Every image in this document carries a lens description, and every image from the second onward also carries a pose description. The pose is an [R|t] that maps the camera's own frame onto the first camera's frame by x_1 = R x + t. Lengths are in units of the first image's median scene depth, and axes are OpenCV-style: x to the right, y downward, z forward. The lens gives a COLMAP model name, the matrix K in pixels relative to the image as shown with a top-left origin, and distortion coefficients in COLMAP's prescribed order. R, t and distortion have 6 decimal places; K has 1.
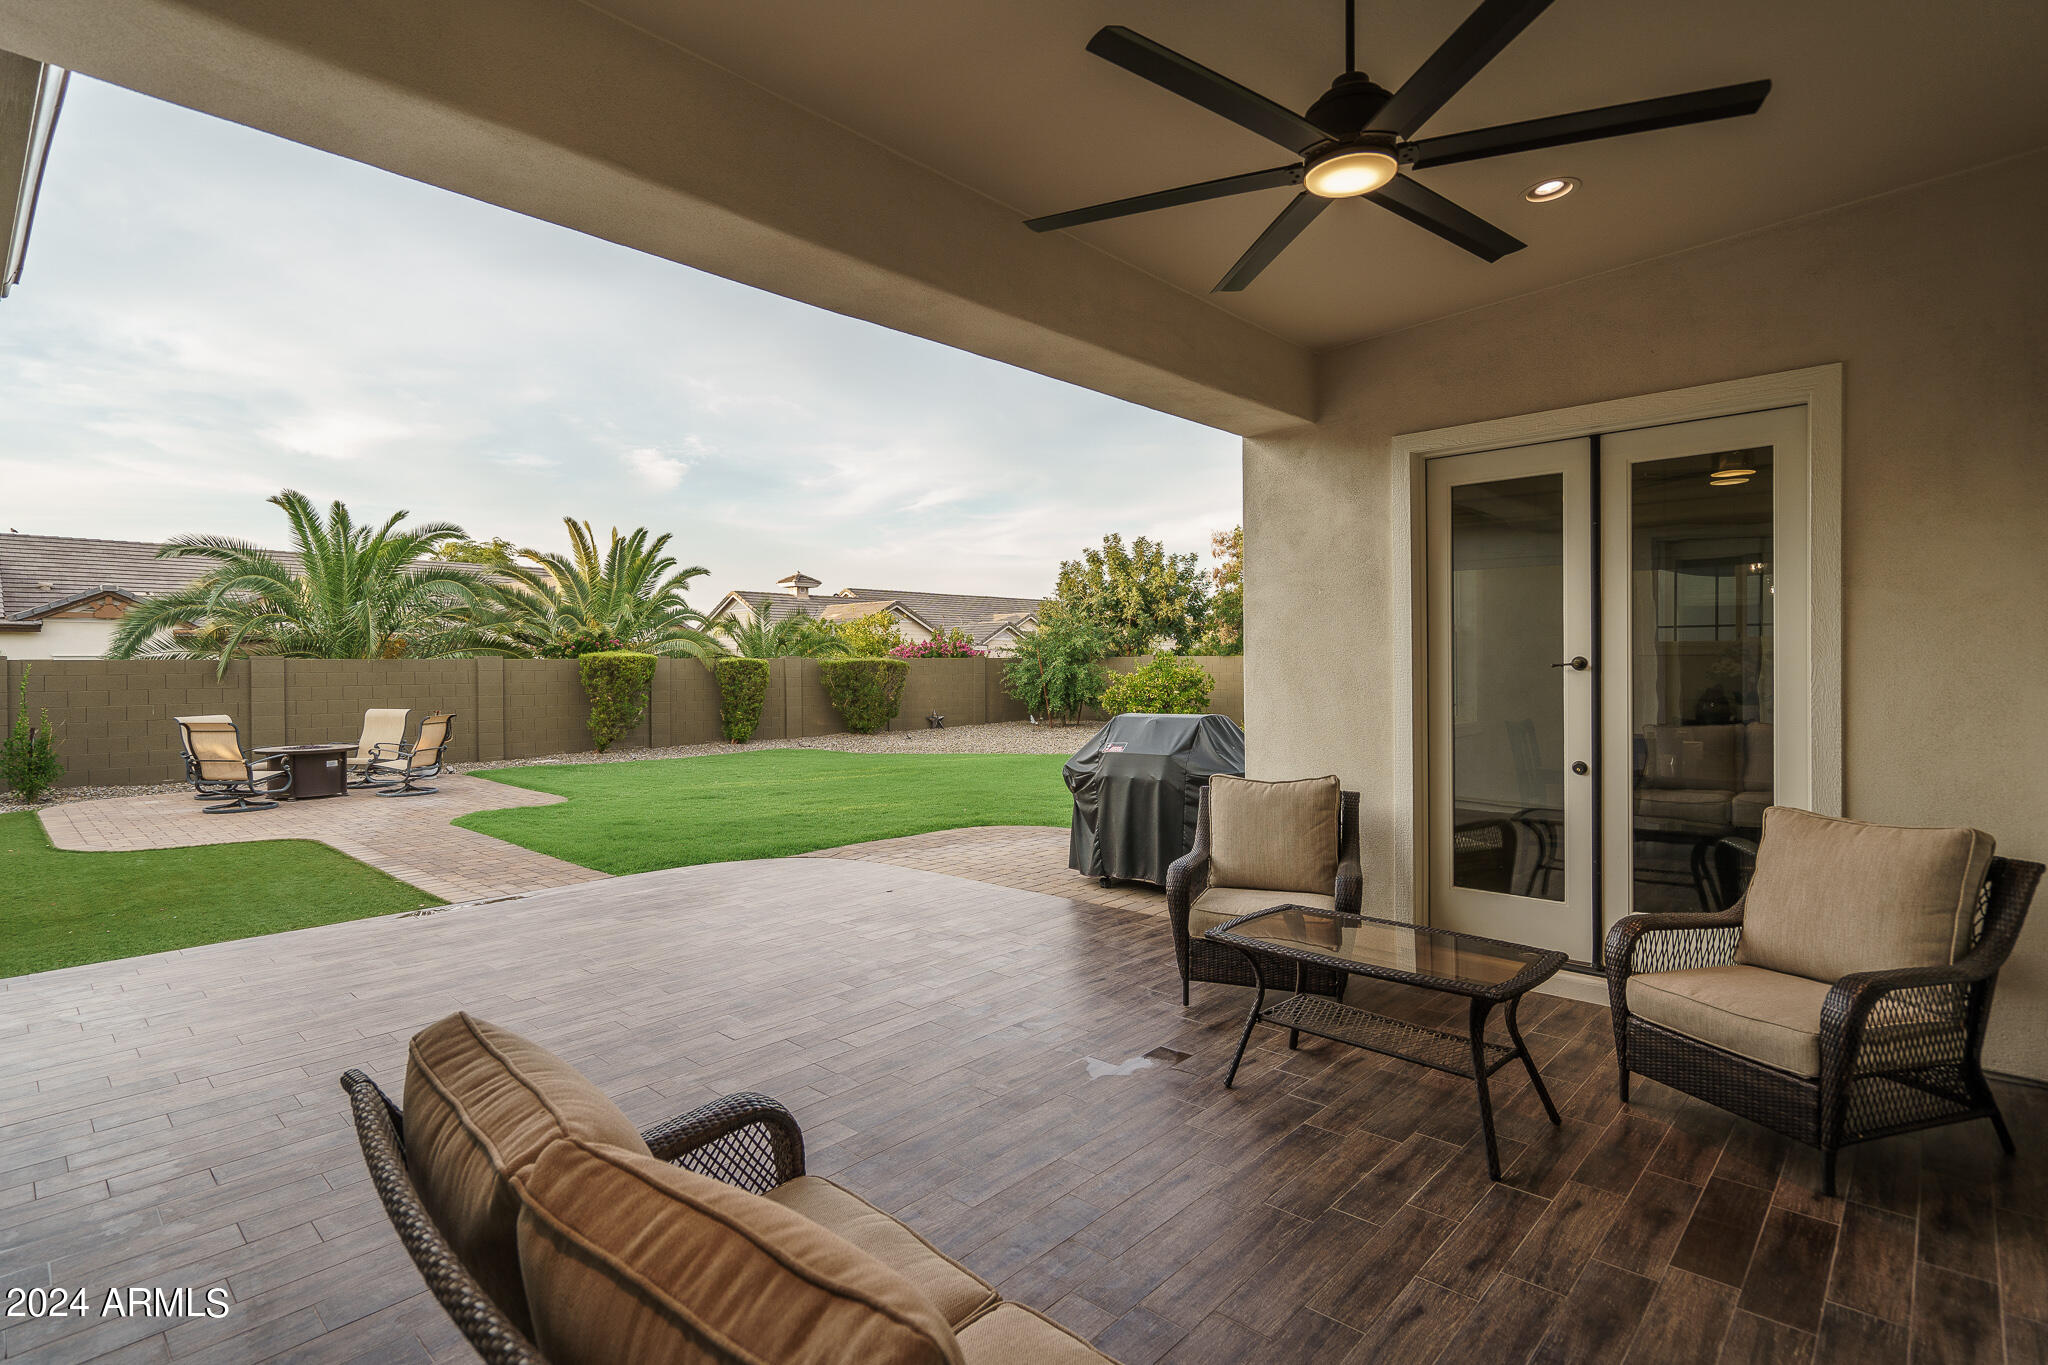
lens RADIAL K [[979.1, 0, 1024.0], [0, 979.1, 682.5], [0, 0, 1]] dist [-0.000711, -0.000273]
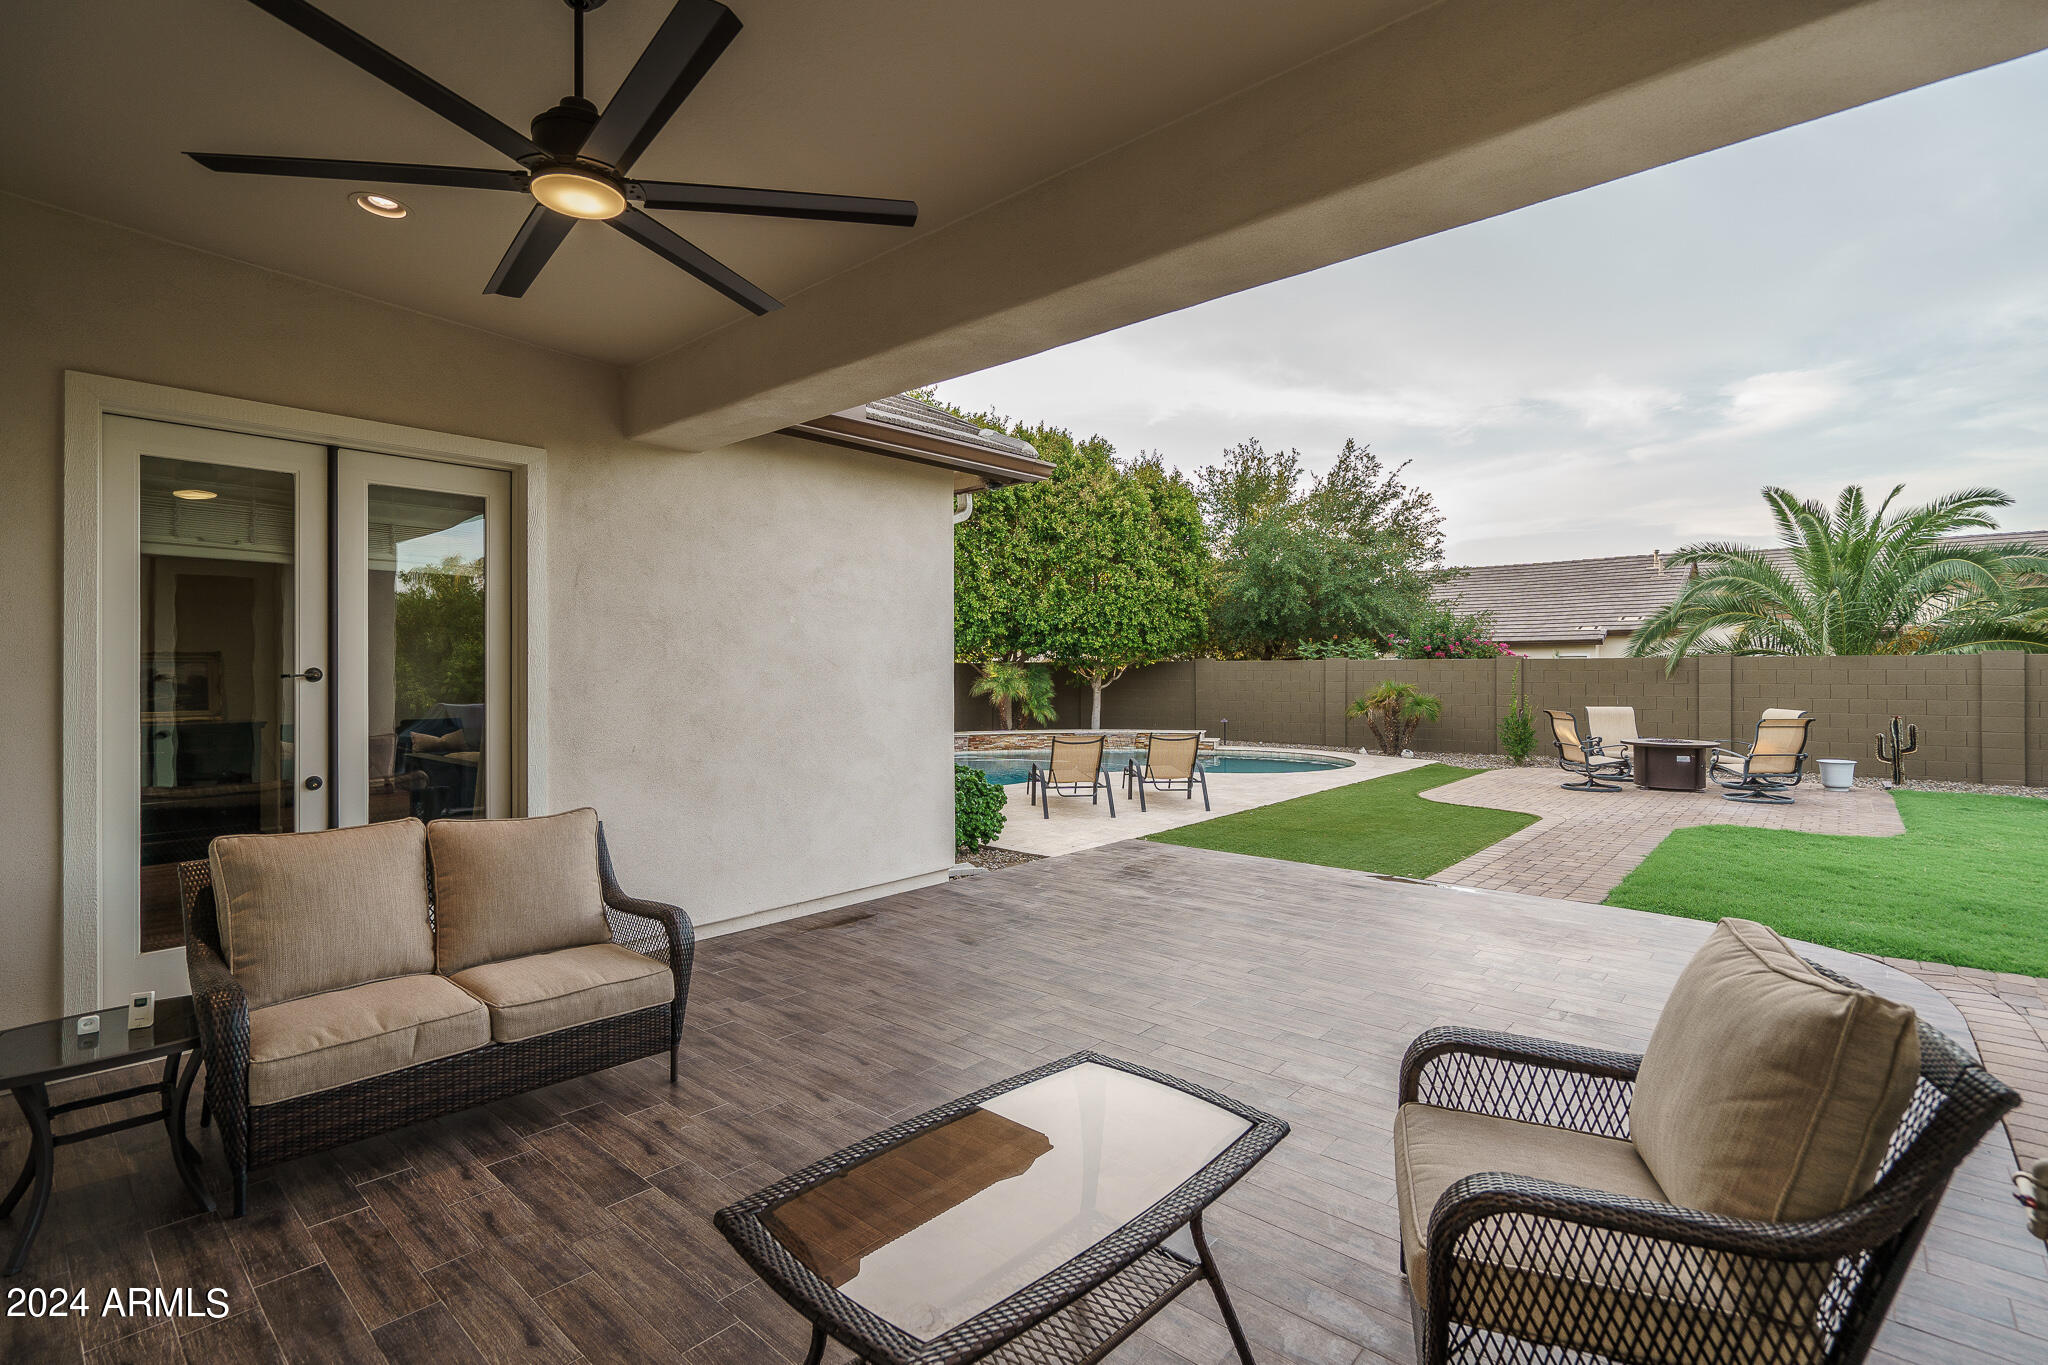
lens RADIAL K [[944.1, 0, 1018.5], [0, 944.1, 670.3], [0, 0, 1]] dist [-0.002757, -0.000465]
pose [[0.034713, 0.009432, -0.999353, 0.593053], [-0.016295, 0.999828, 0.008871, -0.017065], [0.999264, 0.015977, 0.034861, 0.633697]]
